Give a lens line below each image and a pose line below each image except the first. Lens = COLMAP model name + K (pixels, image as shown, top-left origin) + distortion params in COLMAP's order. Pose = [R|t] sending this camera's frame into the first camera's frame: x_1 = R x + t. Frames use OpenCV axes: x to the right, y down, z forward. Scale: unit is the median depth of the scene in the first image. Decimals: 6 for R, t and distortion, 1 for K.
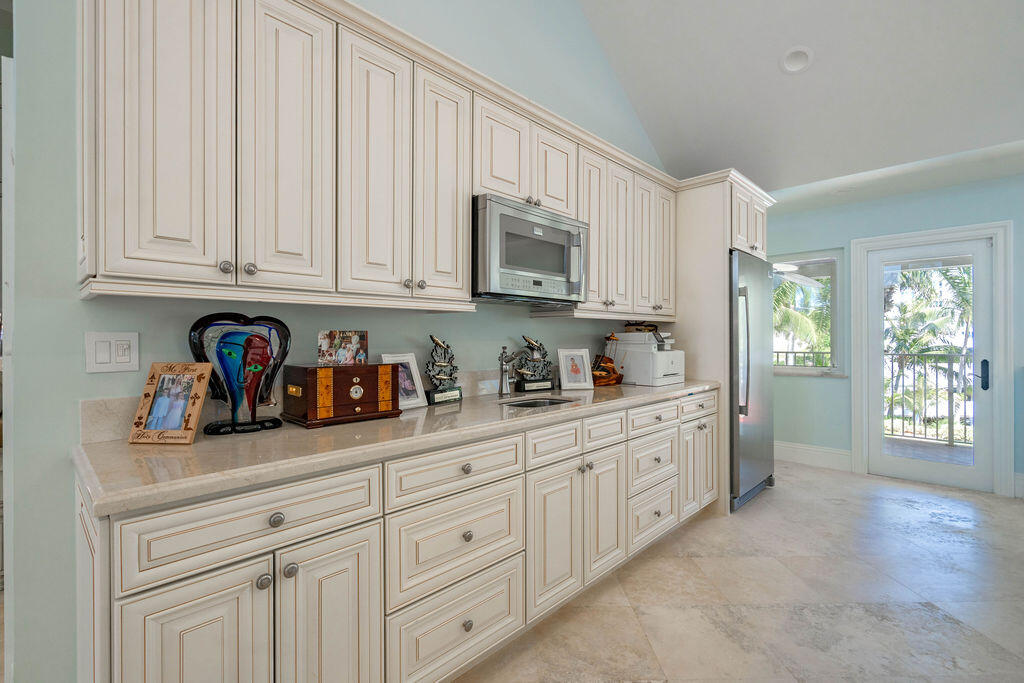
lens RADIAL K [[470.9, 0, 517.0], [0, 470.9, 342.4], [0, 0, 1]] dist [-0.003411, 0.000604]
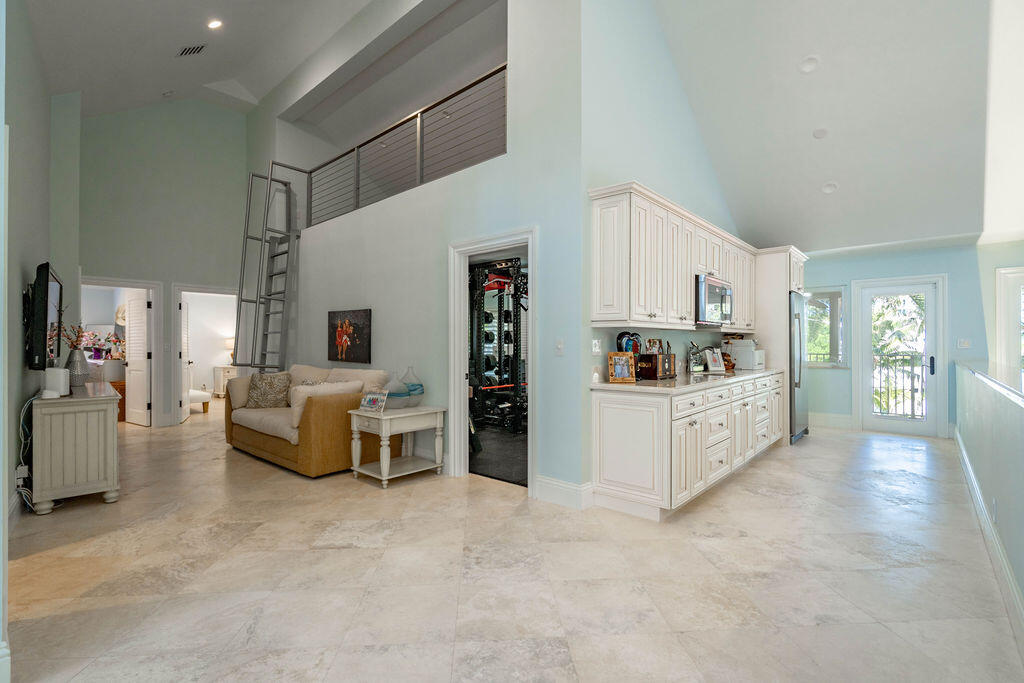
lens RADIAL K [[470.9, 0, 505.6], [0, 470.9, 342.8], [0, 0, 1]] dist [-0.003411, 0.000604]
pose [[0.999486, 0.006024, 0.031482, -0.608431], [-0.005845, 0.999966, -0.005790, 0.005418], [-0.031516, 0.005603, 0.999488, -0.653113]]
